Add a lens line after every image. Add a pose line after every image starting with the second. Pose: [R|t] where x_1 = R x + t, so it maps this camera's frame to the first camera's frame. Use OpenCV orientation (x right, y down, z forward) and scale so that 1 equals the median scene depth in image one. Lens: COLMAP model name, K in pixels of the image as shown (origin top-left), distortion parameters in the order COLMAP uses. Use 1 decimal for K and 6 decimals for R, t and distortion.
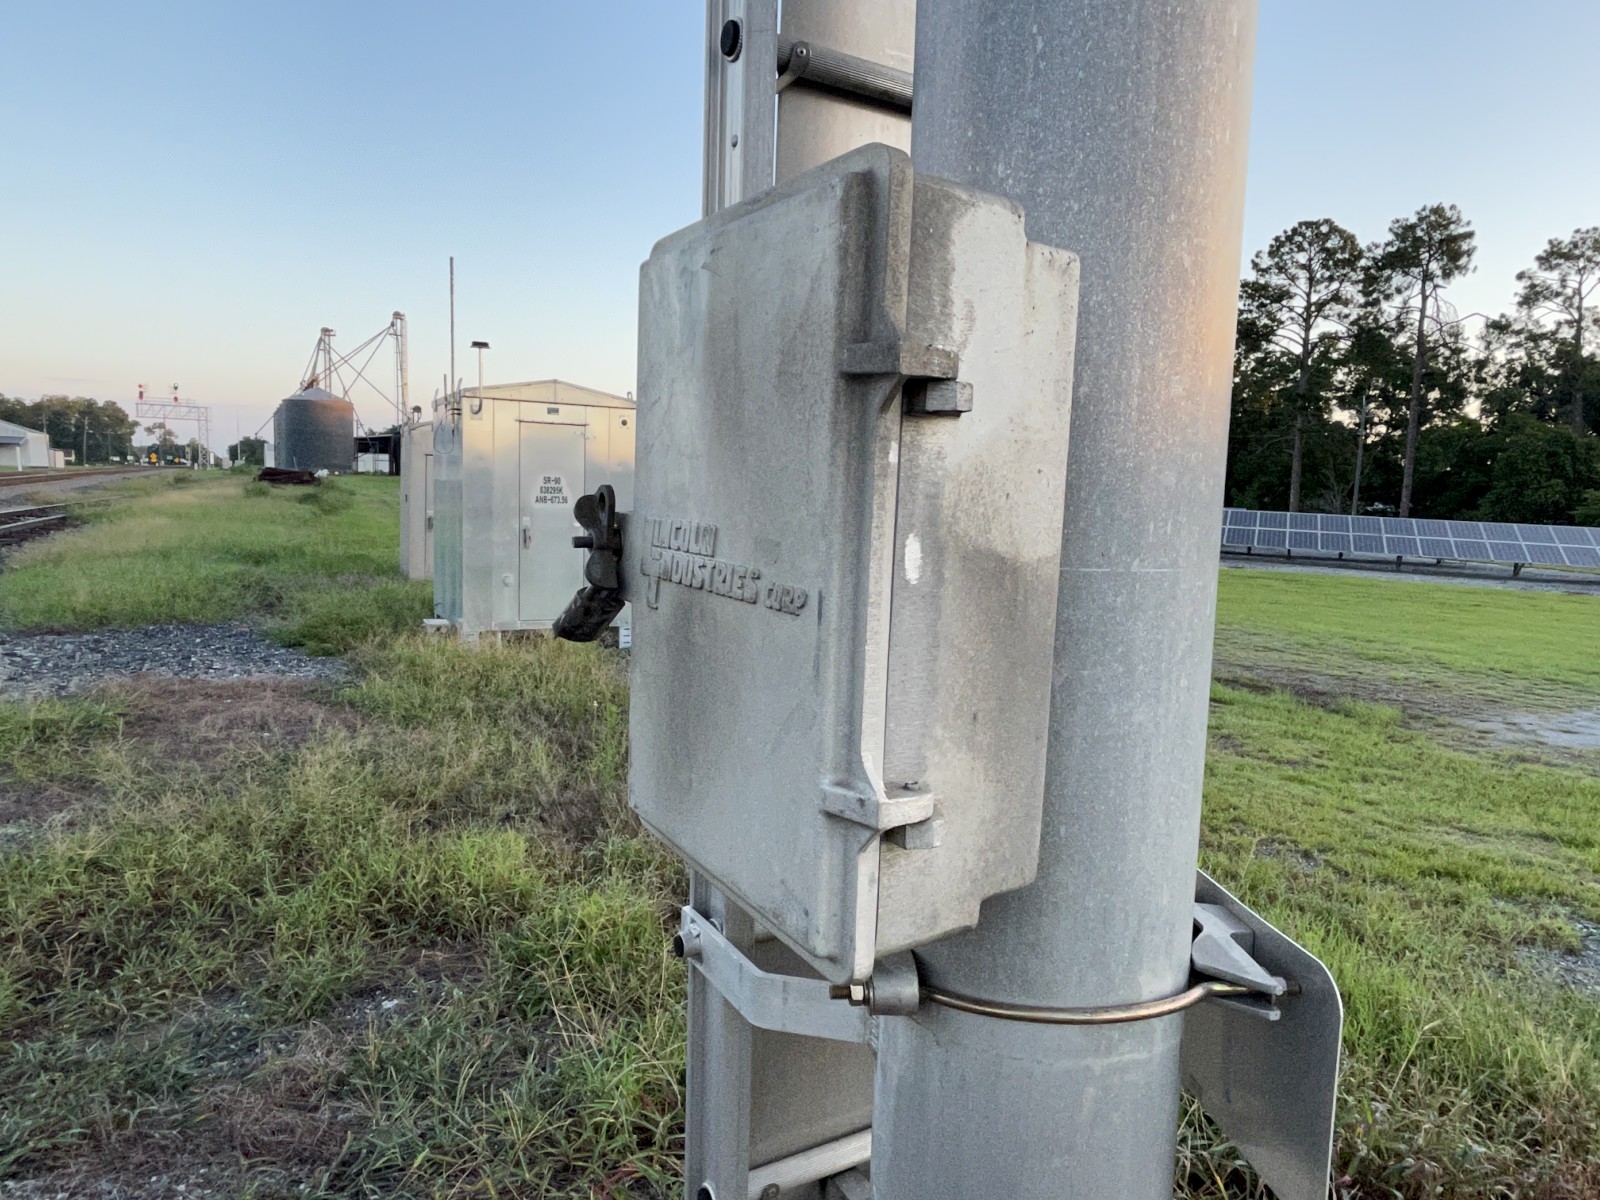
lens RADIAL K [[1025.1, 0, 798.6], [0, 1025.1, 589.9], [0, 0, 1]] dist [-0.008323, -0.001239]
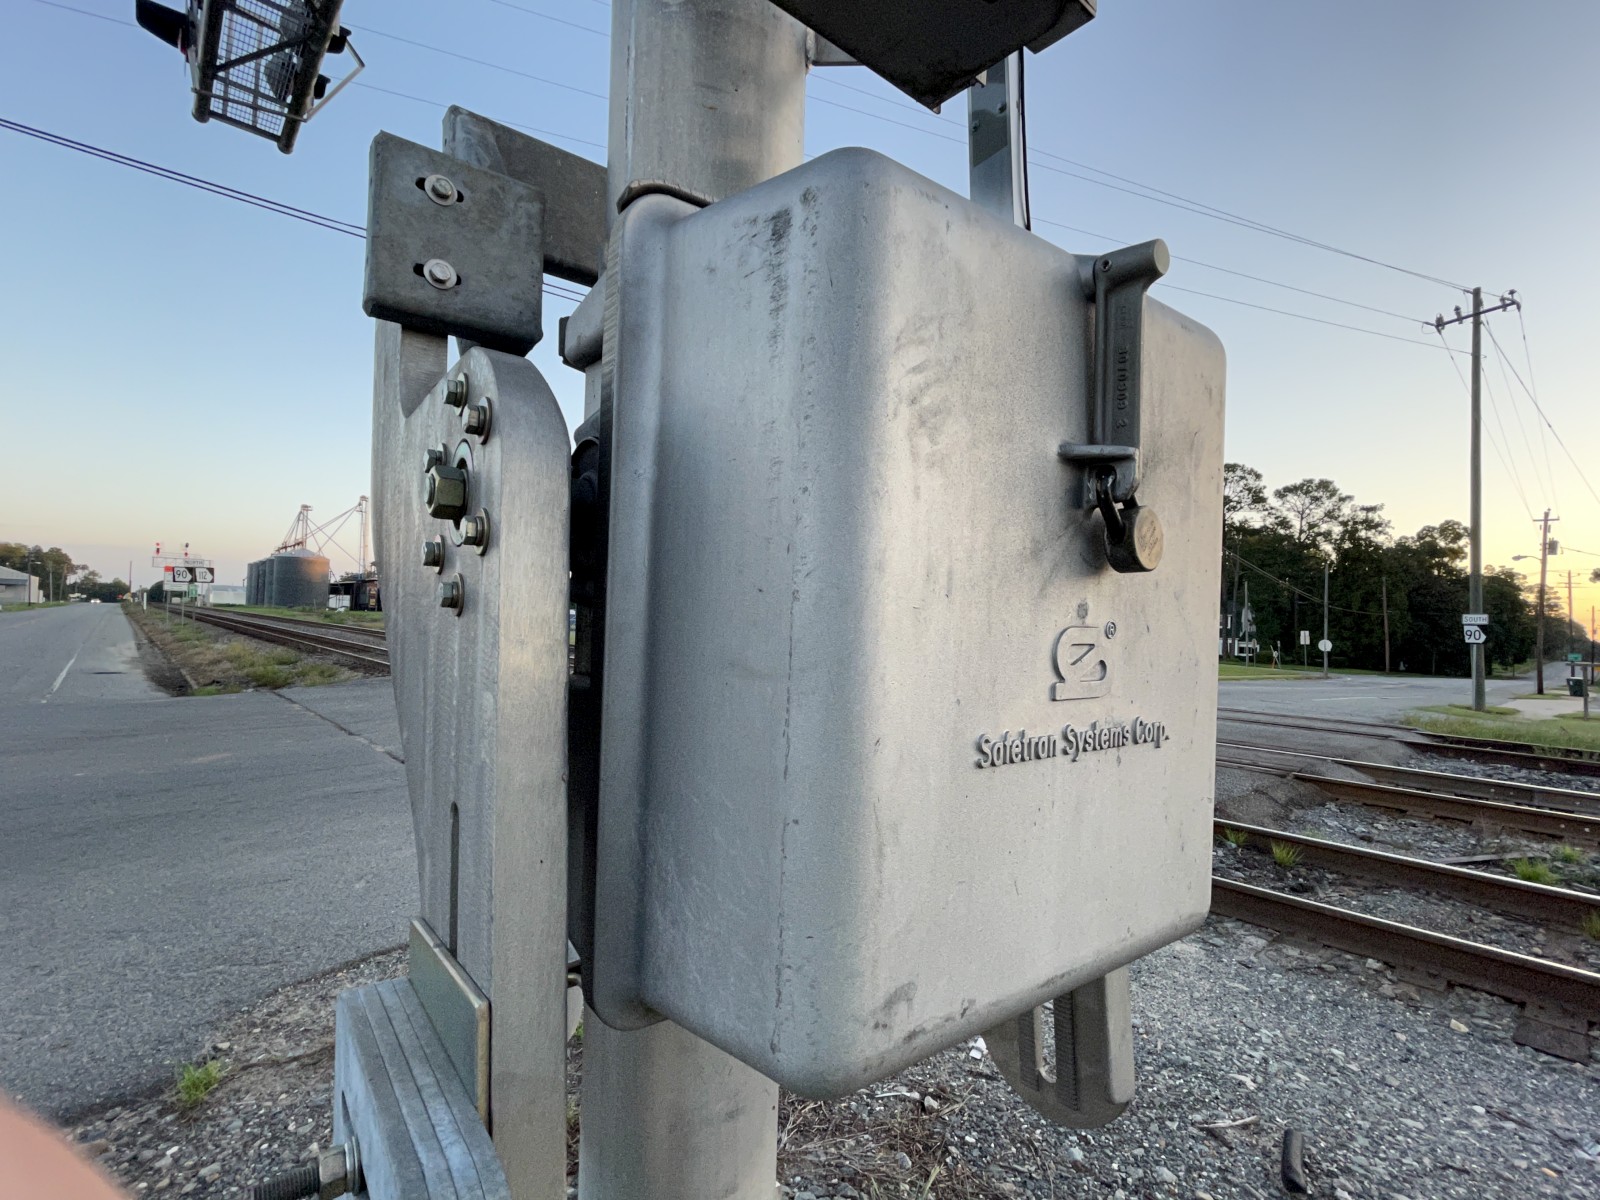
lens RADIAL K [[755.8, 0, 795.2], [0, 755.8, 615.8], [0, 0, 1]] dist [-0.002494, -0.000487]
pose [[0.974067, -0.000223, 0.226260, -0.120213], [0.023363, 0.994753, -0.099599, 0.027406], [-0.225050, 0.102302, 0.968962, -0.320381]]
